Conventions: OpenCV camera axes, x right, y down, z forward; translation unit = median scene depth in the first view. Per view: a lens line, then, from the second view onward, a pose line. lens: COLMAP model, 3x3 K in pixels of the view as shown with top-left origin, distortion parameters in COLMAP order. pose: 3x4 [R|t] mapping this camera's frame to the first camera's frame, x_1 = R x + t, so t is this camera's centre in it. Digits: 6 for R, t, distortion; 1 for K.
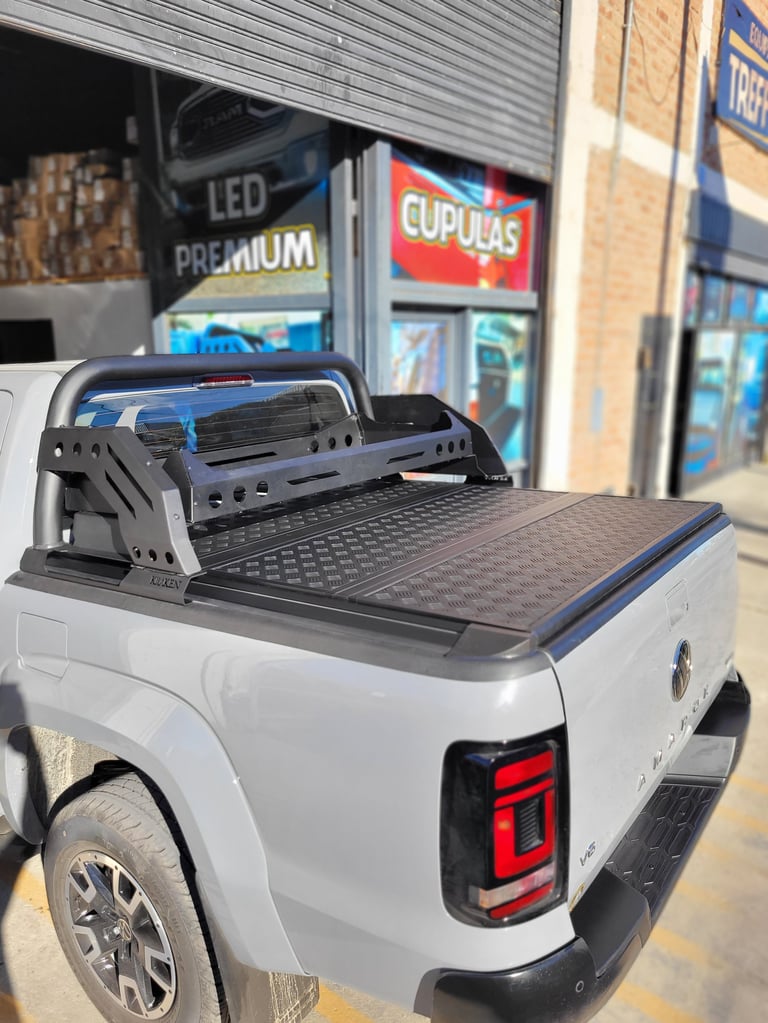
lens RADIAL K [[754.5, 0, 381.5], [0, 754.5, 508.8], [0, 0, 1]] dist [0.007099, -0.003234]
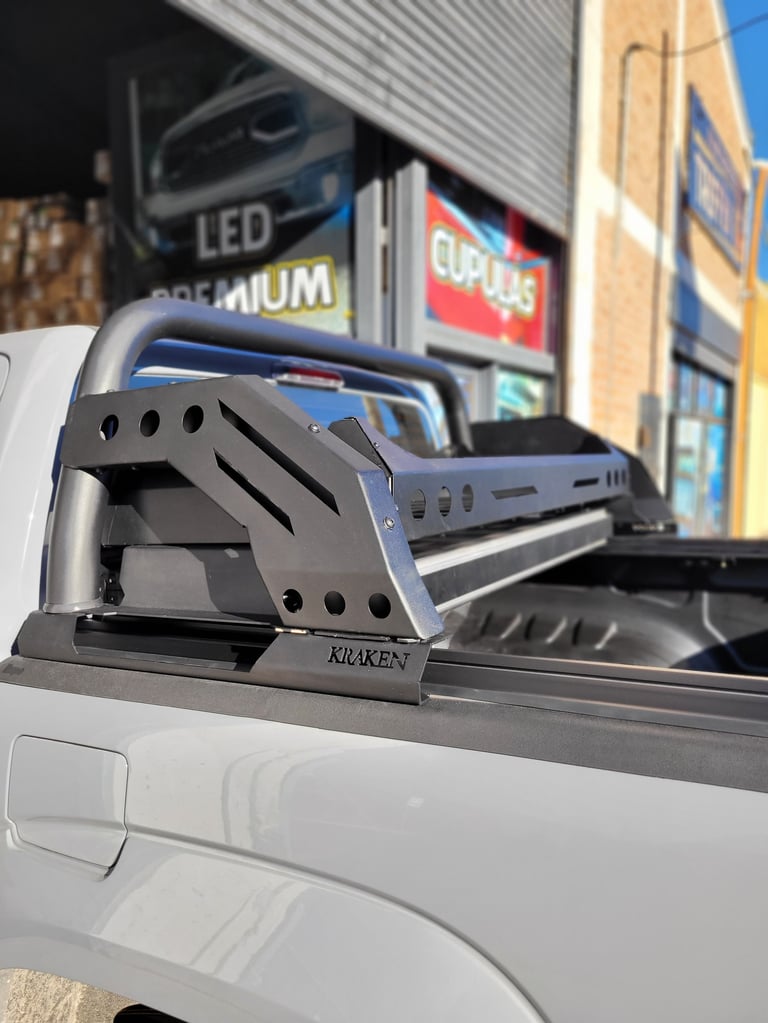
lens RADIAL K [[754.5, 0, 385.8], [0, 754.5, 507.0], [0, 0, 1]] dist [0.007099, -0.003234]
pose [[0.993599, -0.000003, 0.112968, -0.113264], [0.016217, 0.989646, -0.142613, 0.024247], [-0.111798, 0.143532, 0.983311, 0.174375]]
